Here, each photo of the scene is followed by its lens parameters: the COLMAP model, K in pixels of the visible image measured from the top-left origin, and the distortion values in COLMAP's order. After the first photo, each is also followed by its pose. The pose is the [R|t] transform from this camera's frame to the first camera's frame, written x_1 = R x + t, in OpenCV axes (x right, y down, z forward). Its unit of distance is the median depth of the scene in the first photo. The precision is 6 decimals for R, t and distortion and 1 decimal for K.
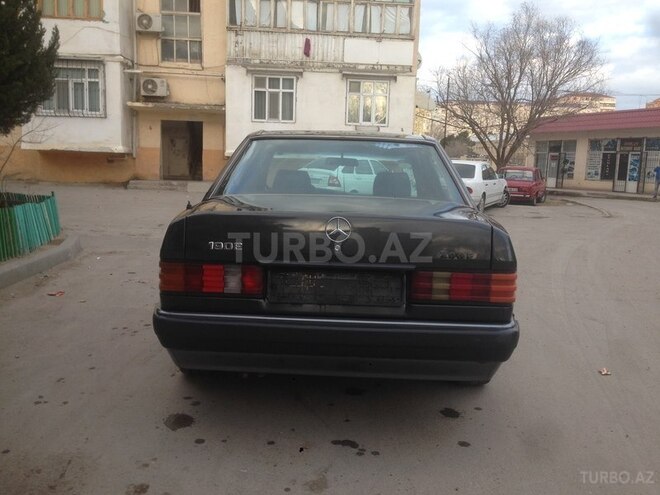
lens RADIAL K [[605.2, 0, 330.0], [0, 605.2, 247.5], [0, 0, 1]] dist [0.143028, -0.268797]
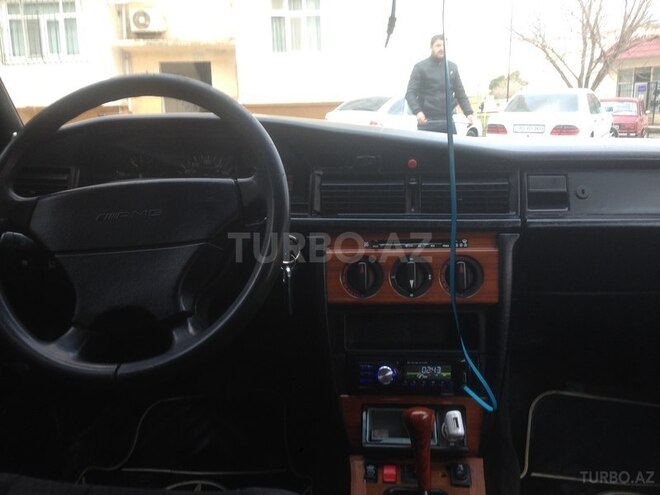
lens RADIAL K [[605.2, 0, 330.0], [0, 605.2, 247.5], [0, 0, 1]] dist [0.143028, -0.268797]
pose [[0.996127, -0.033089, -0.081458, 0.006746], [0.039251, 0.996392, 0.075248, -0.017261], [0.078675, -0.078154, 0.993832, 0.195071]]
